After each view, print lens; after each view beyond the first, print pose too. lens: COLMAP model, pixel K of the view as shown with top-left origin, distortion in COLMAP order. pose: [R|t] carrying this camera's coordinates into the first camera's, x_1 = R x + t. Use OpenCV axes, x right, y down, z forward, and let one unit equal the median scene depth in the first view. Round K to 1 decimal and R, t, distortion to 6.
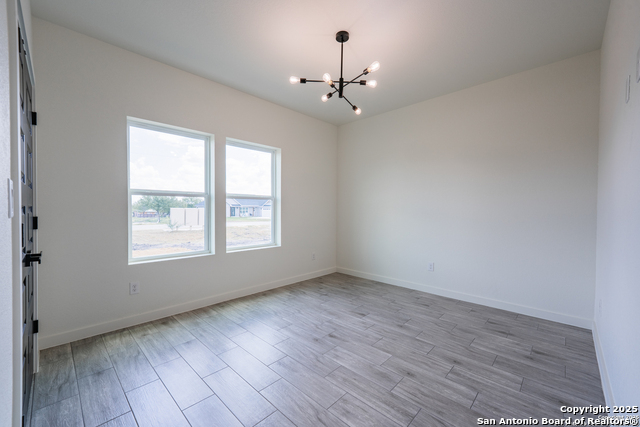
lens RADIAL K [[259.7, 0, 316.8], [0, 259.7, 212.6], [0, 0, 1]] dist [0.002253, 0.000699]
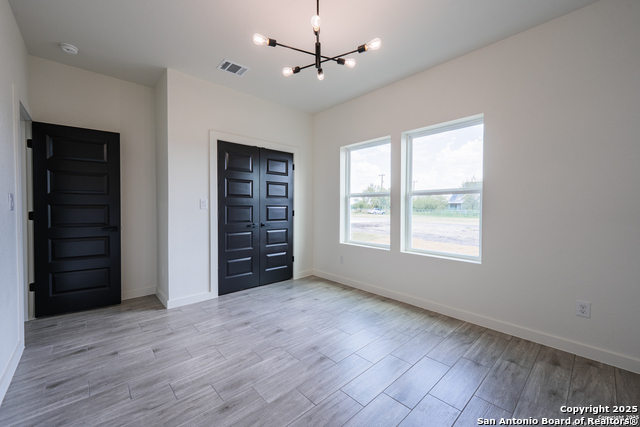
lens RADIAL K [[259.7, 0, 316.8], [0, 259.7, 212.6], [0, 0, 1]] dist [0.002253, 0.000699]
pose [[-0.062630, 0.022113, -0.997792, 0.790089], [-0.016861, 0.999588, 0.023211, -0.012728], [0.997894, 0.018277, -0.062232, 0.917875]]
